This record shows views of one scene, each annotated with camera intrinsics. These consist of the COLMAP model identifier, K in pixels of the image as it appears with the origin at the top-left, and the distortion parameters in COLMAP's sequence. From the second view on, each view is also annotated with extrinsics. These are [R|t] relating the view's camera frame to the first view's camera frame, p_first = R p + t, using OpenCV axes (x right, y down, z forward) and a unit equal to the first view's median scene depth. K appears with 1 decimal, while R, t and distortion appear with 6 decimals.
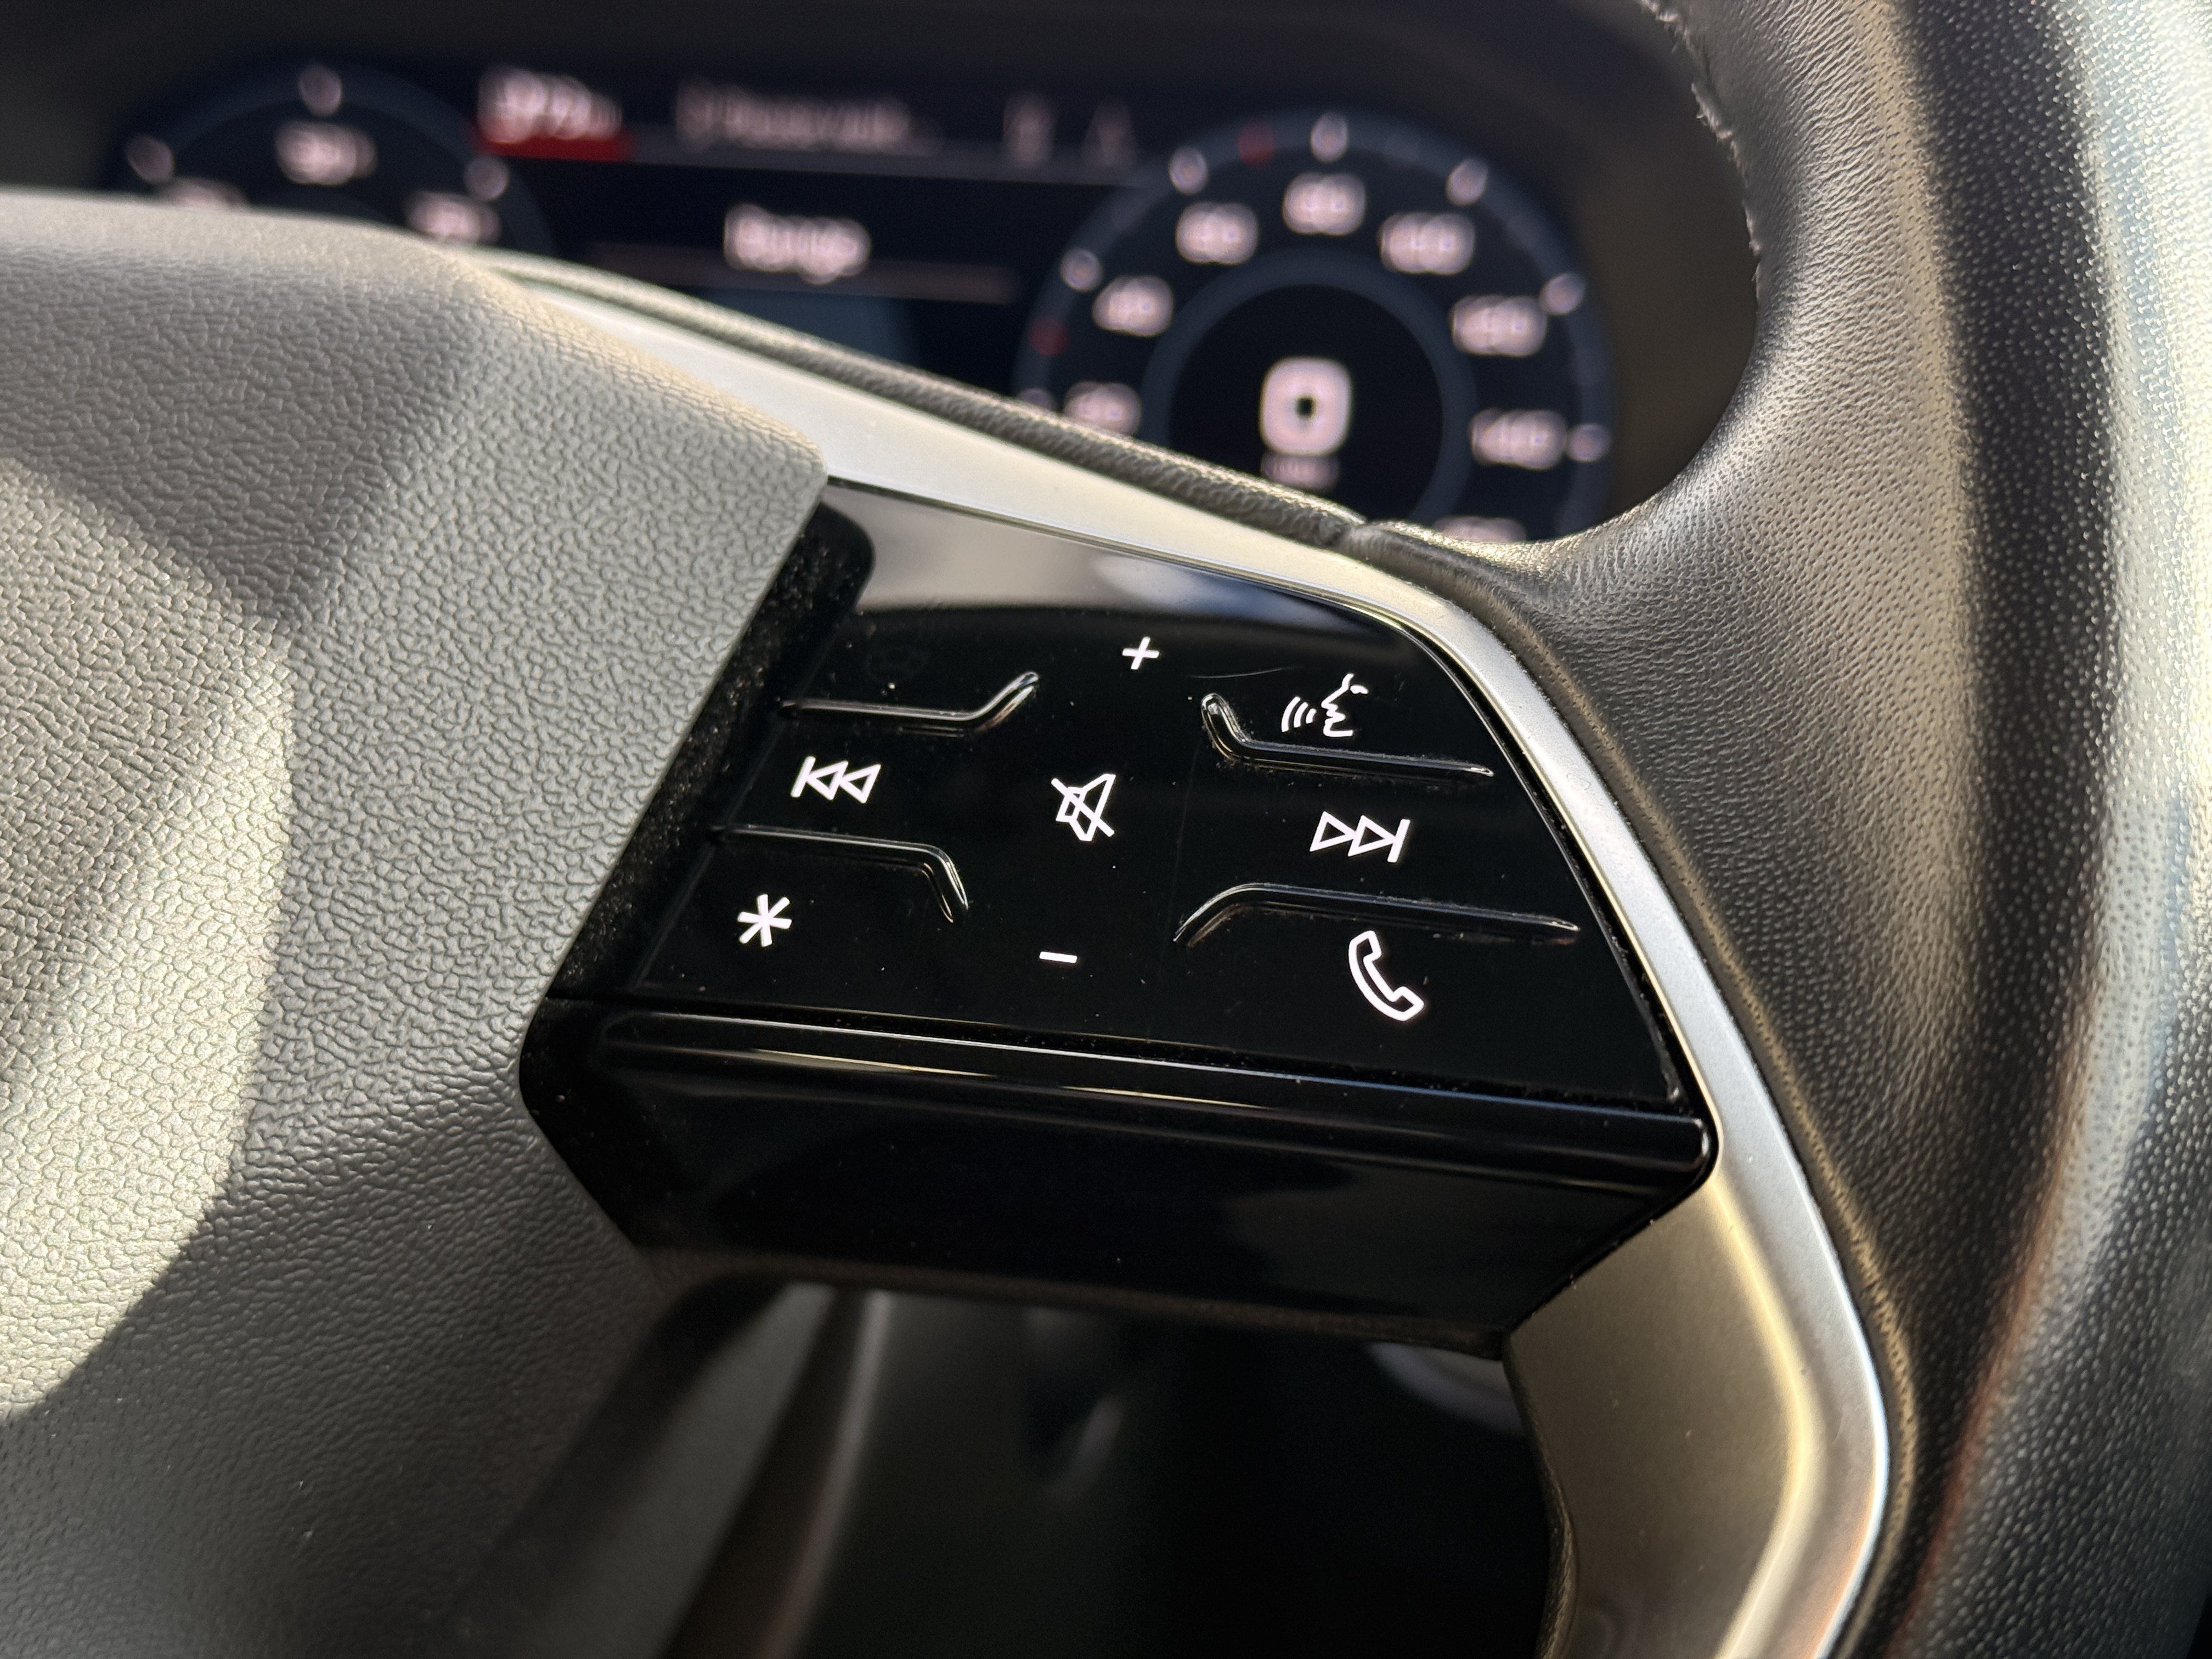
lens RADIAL K [[3278.0, 0, 1106.4], [0, 3278.0, 830.9], [0, 0, 1]] dist [0.129507, 0.000000]
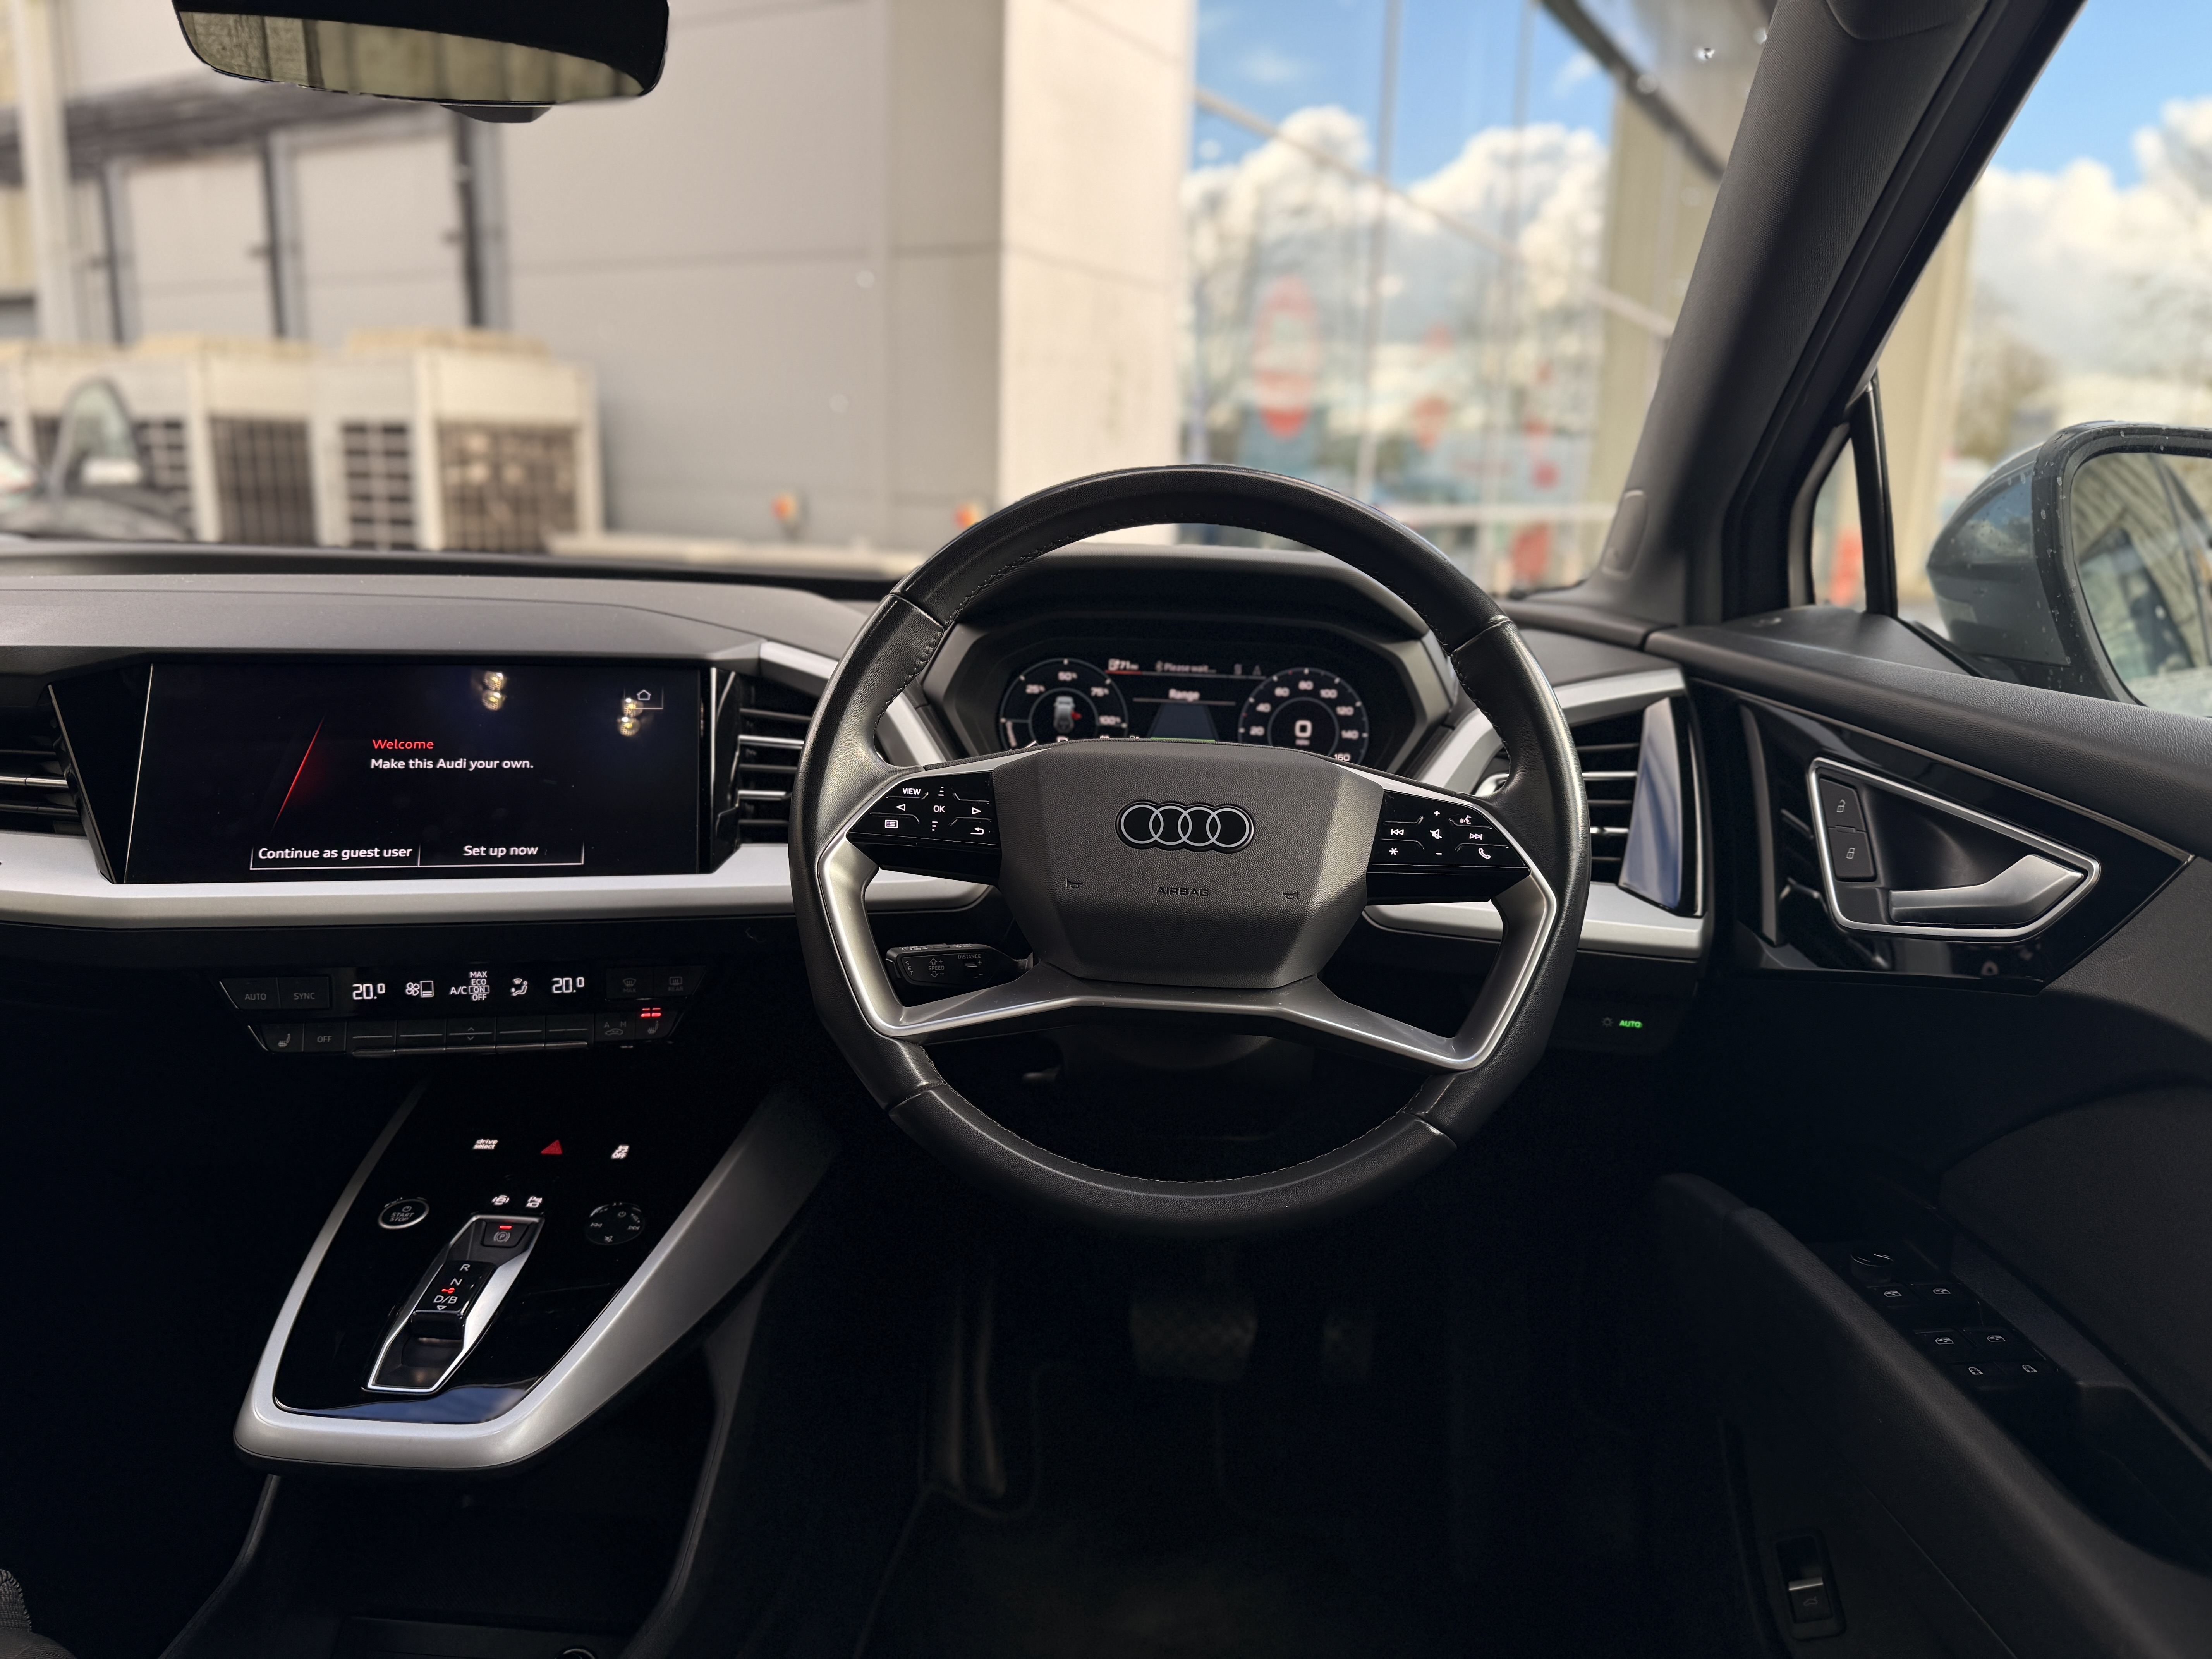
lens RADIAL K [[1558.5, 0, 1109.4], [0, 1558.5, 825.0], [0, 0, 1]] dist [0.041742, -0.067673]
pose [[0.973556, -0.066999, 0.218402, -0.686494], [0.059693, 0.997420, 0.039888, -0.097743], [-0.220511, -0.025796, 0.975043, -1.063859]]
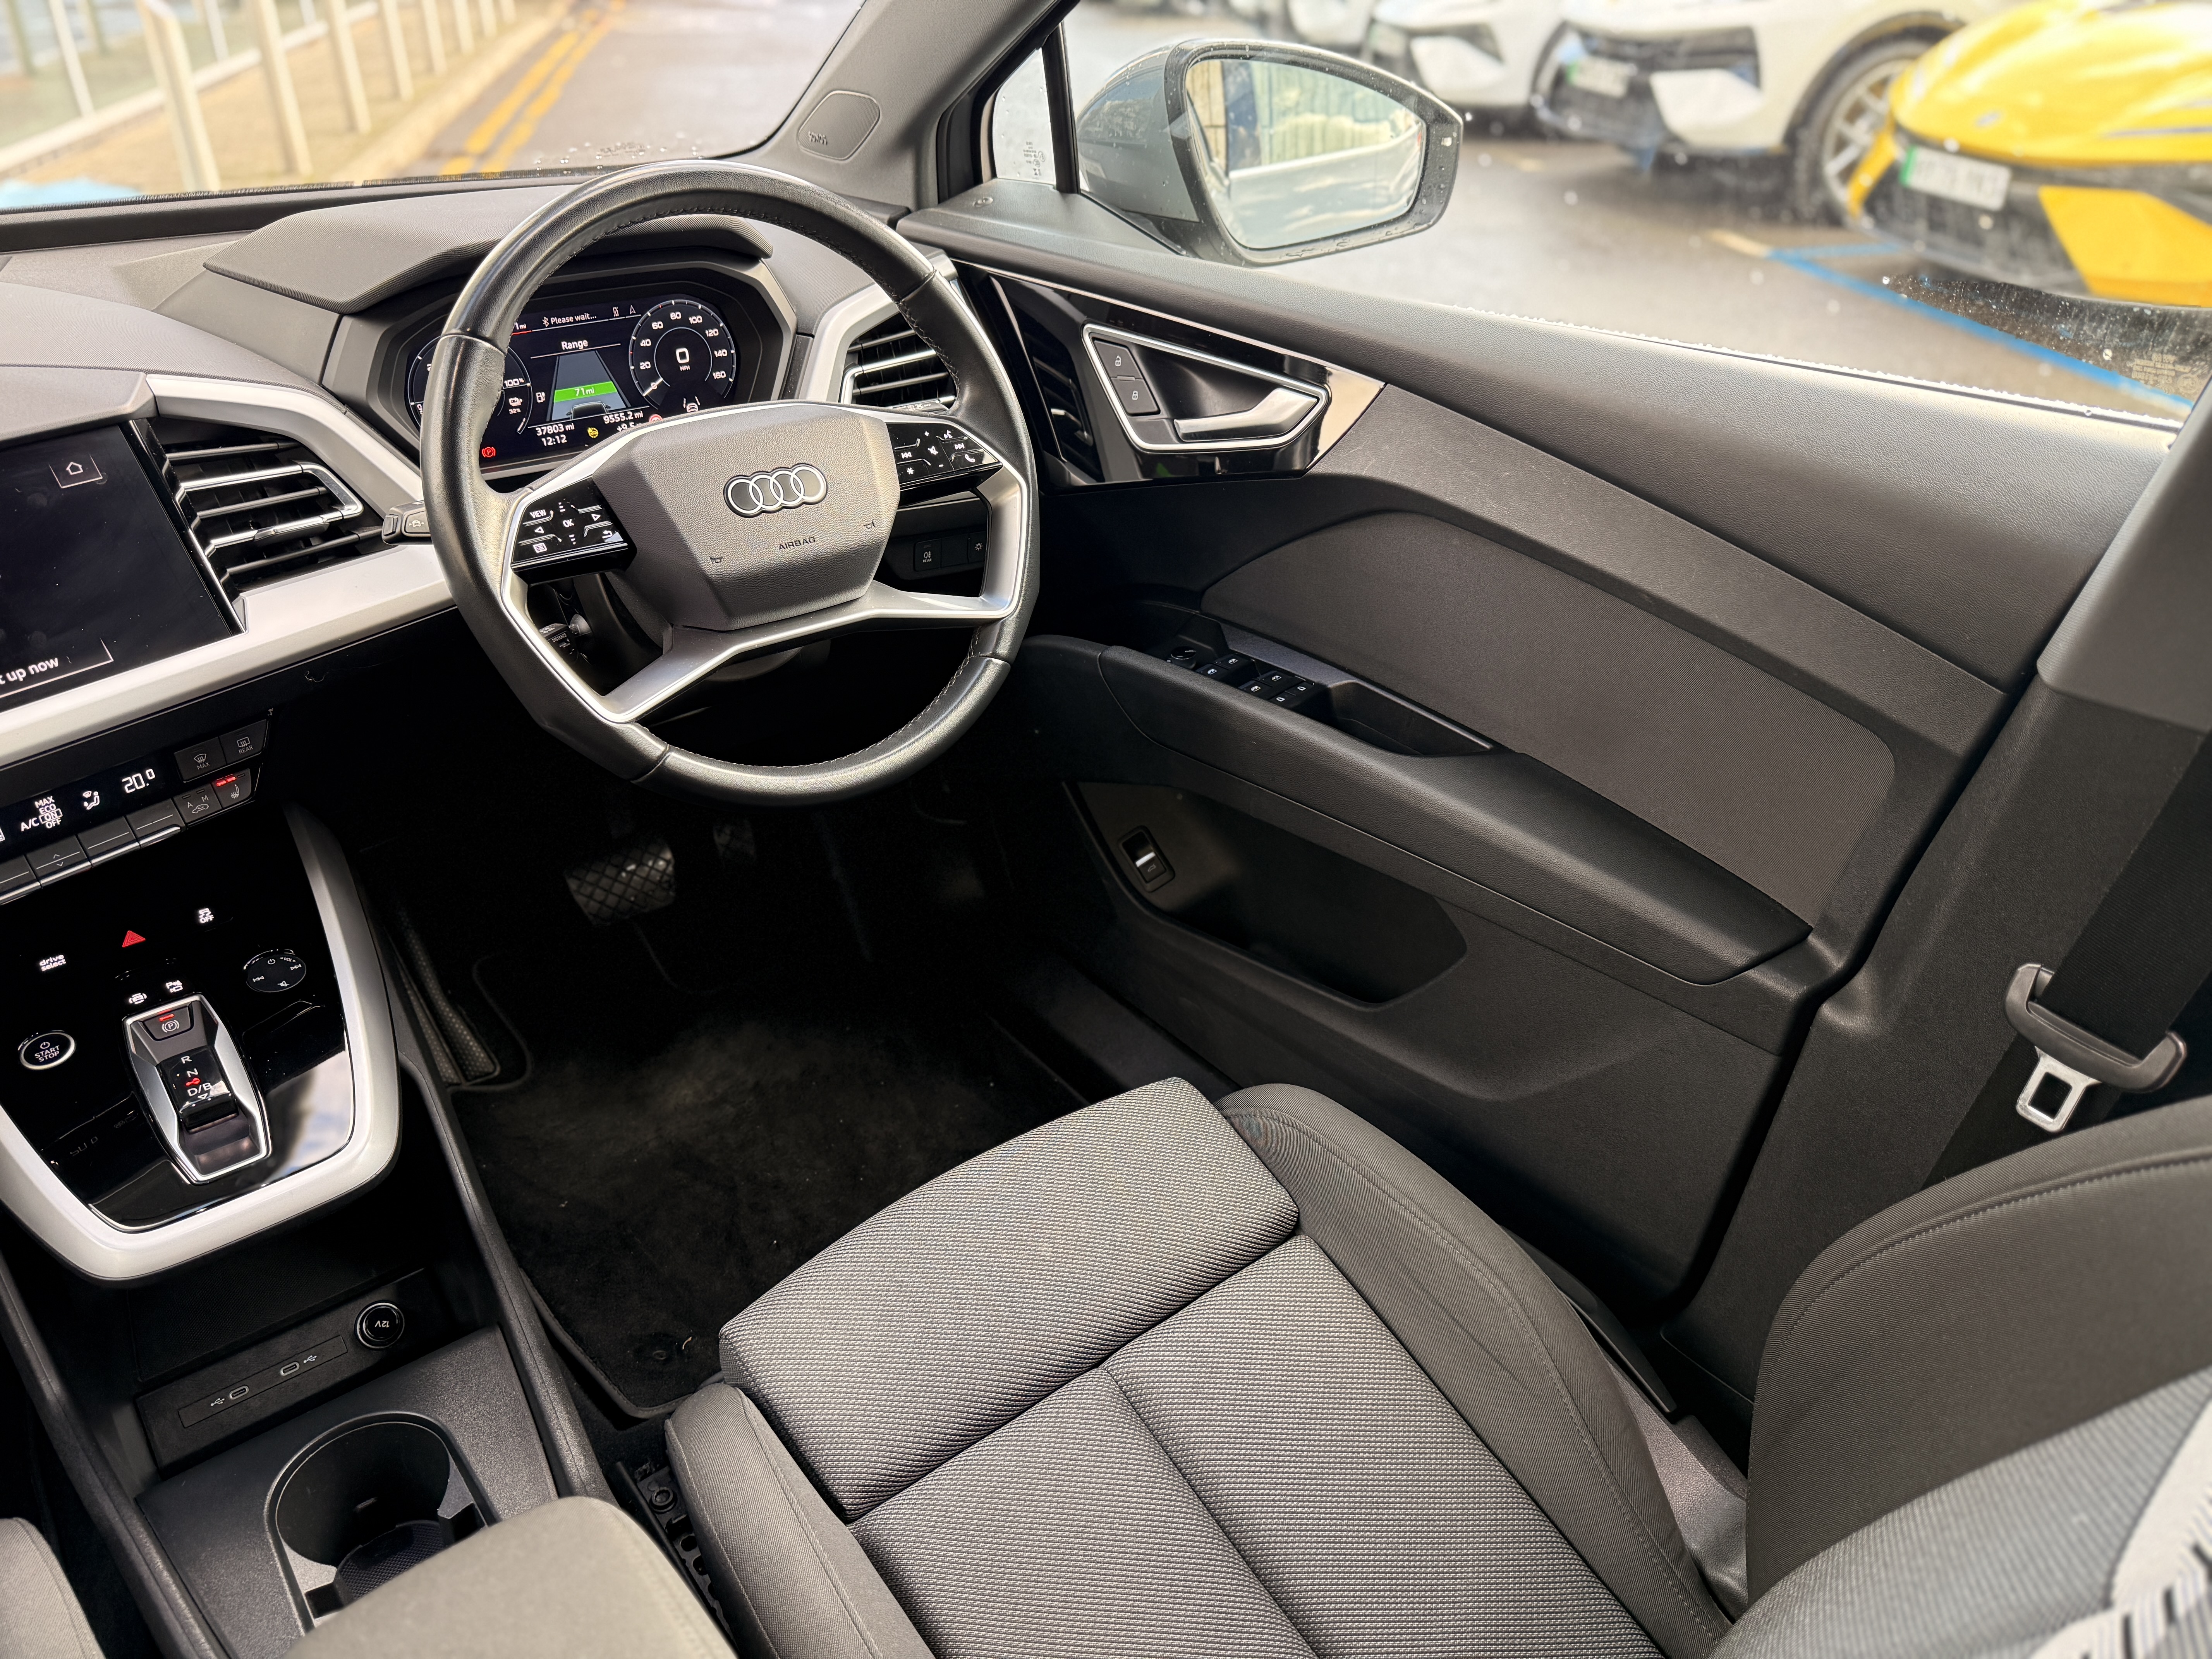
lens RADIAL K [[1558.5, 0, 1109.9], [0, 1558.5, 851.8], [0, 0, 1]] dist [0.041742, -0.067673]
pose [[0.576005, -0.467900, 0.670289, -1.584250], [0.163978, 0.869450, 0.466014, -0.491853], [-0.800830, -0.158514, 0.577533, -1.104480]]
